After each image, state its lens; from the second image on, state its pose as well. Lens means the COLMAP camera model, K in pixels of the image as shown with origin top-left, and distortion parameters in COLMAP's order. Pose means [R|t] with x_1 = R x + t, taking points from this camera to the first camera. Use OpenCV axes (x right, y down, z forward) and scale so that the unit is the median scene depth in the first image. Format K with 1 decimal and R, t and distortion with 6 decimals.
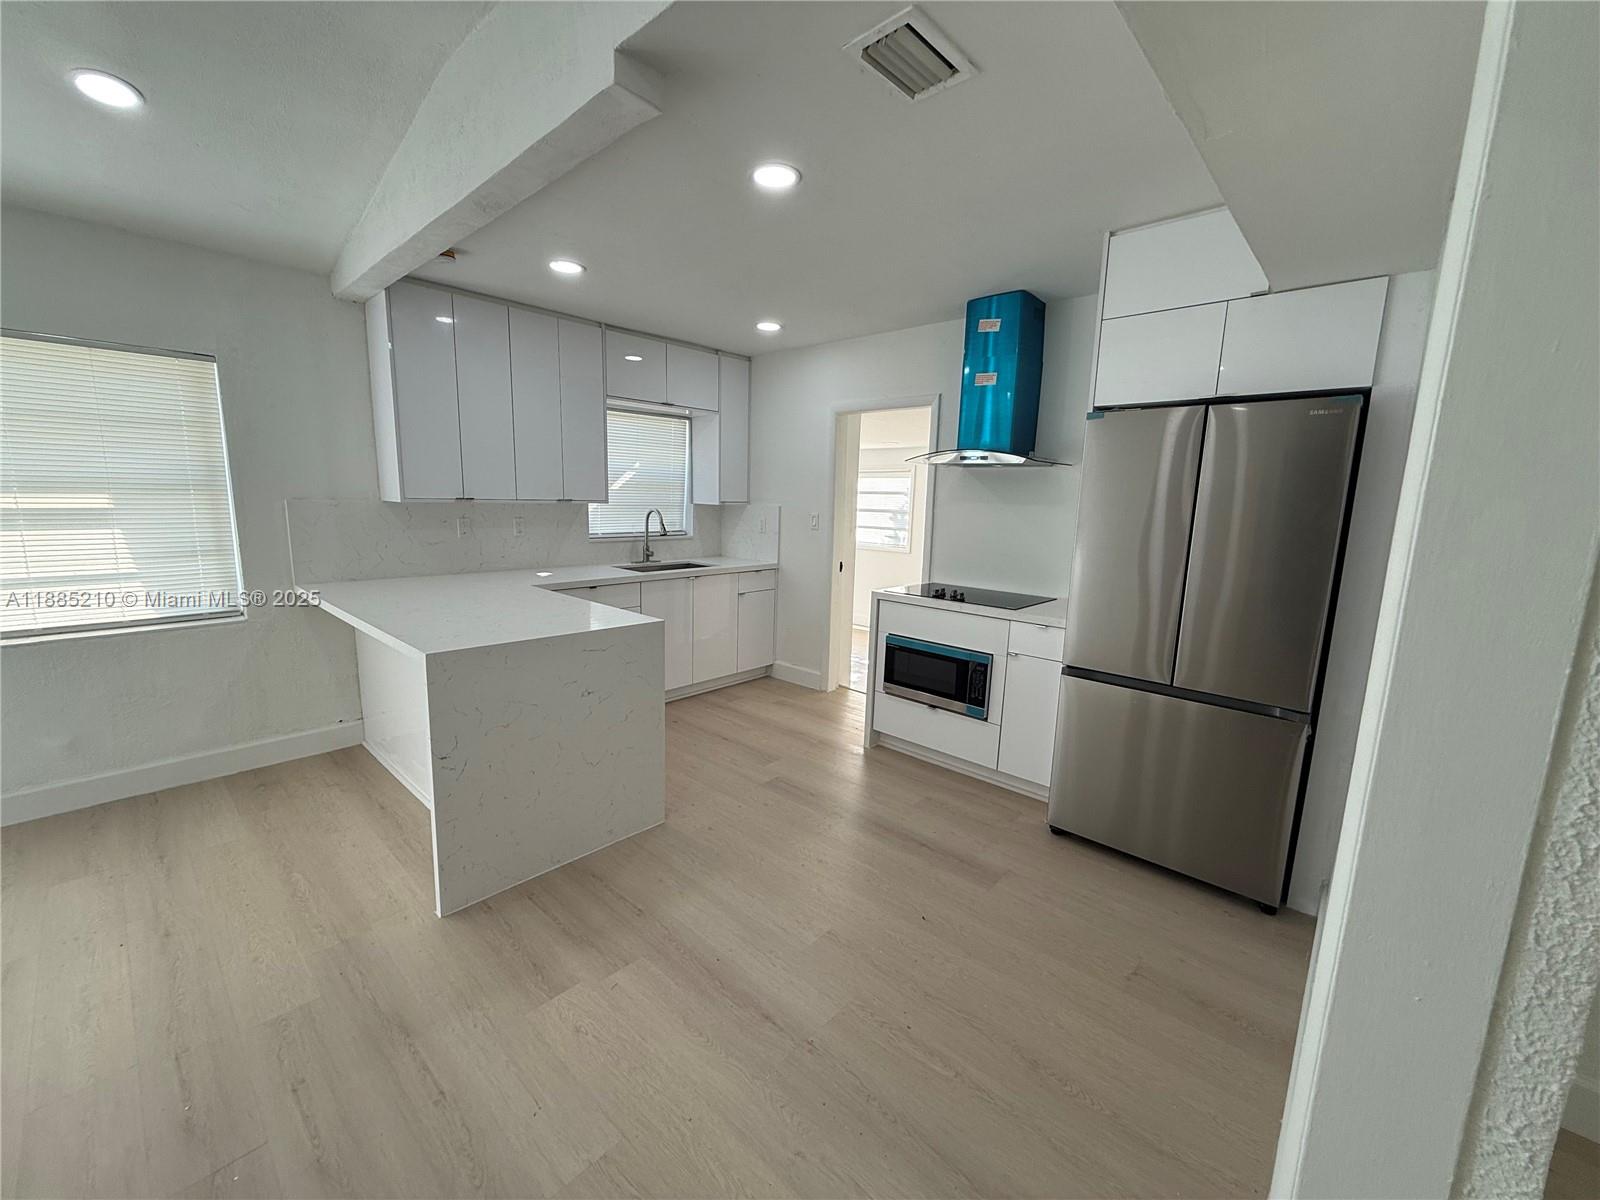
lens RADIAL K [[644.1, 0, 799.5], [0, 644.1, 607.2], [0, 0, 1]] dist [0.003095, -0.000002]
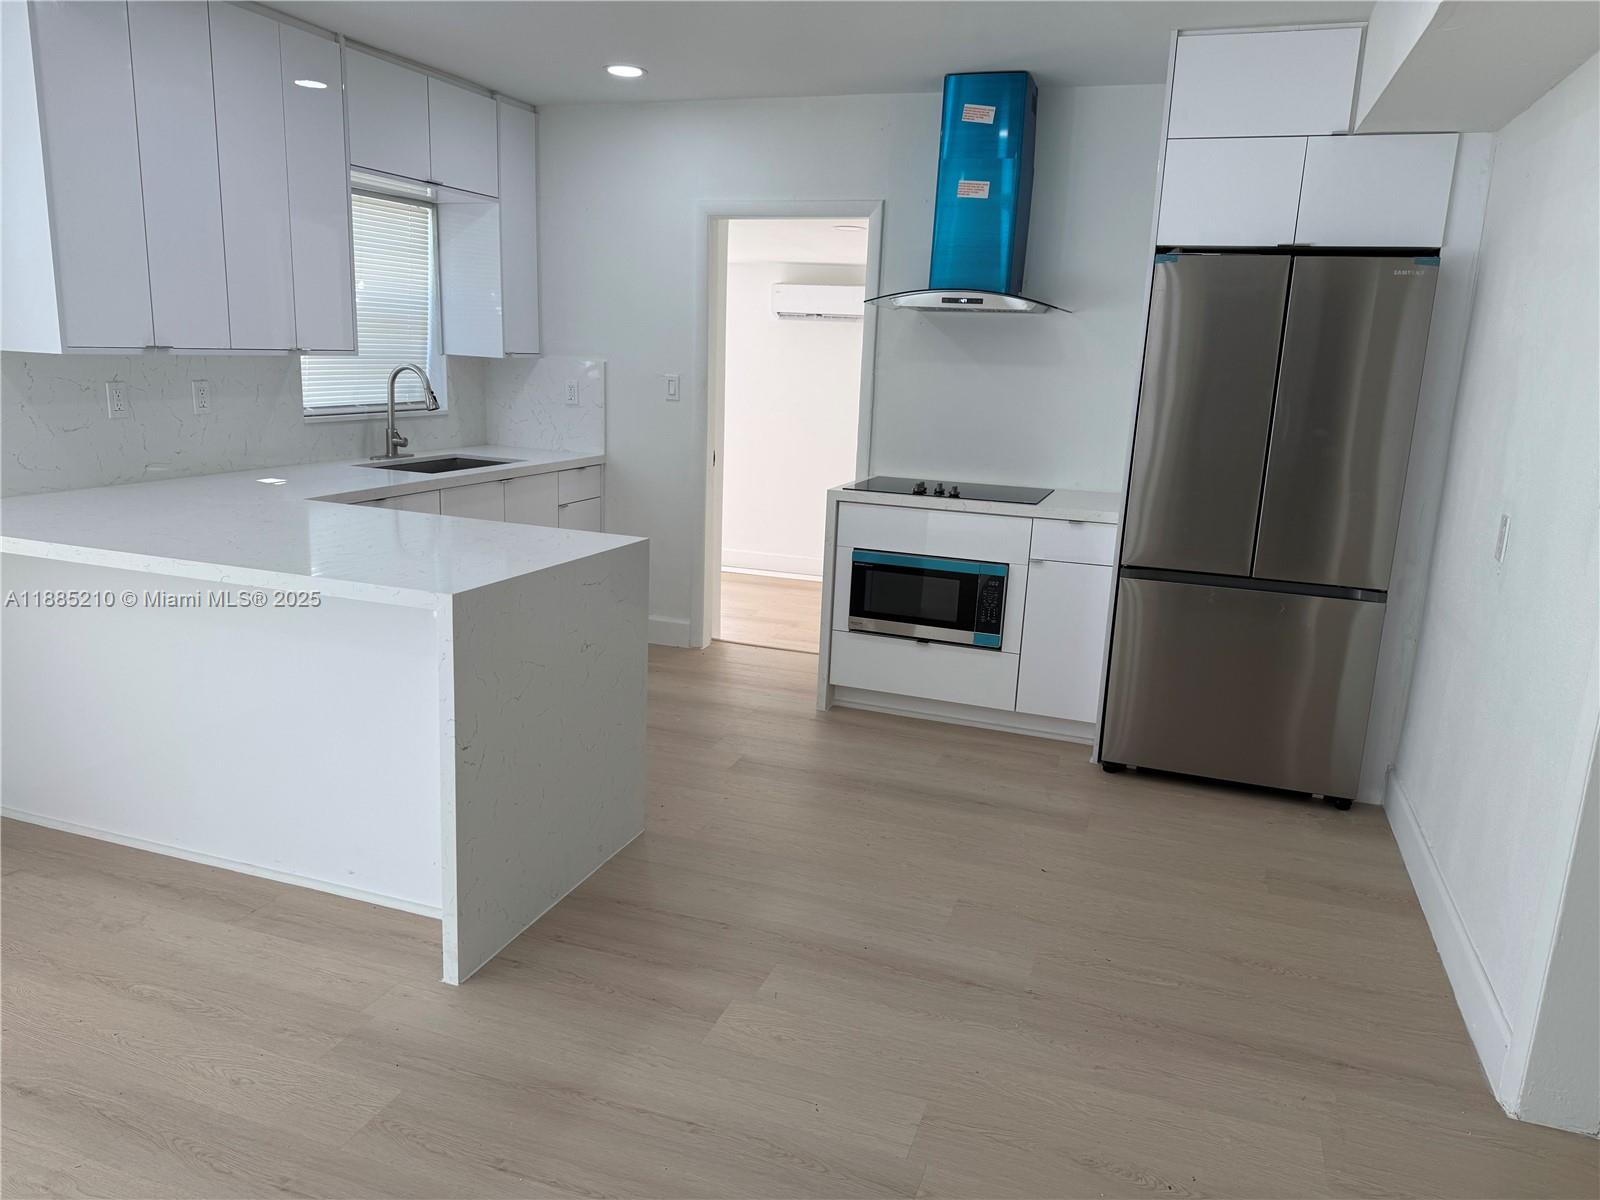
lens RADIAL K [[1138.9, 0, 794.3], [0, 1138.9, 620.4], [0, 0, 1]] dist [0.138881, -0.215699]
pose [[0.918553, -0.082308, 0.386635, -0.416124], [0.052549, 0.994827, 0.086939, 0.007111], [-0.391790, -0.059541, 0.918126, -0.146449]]
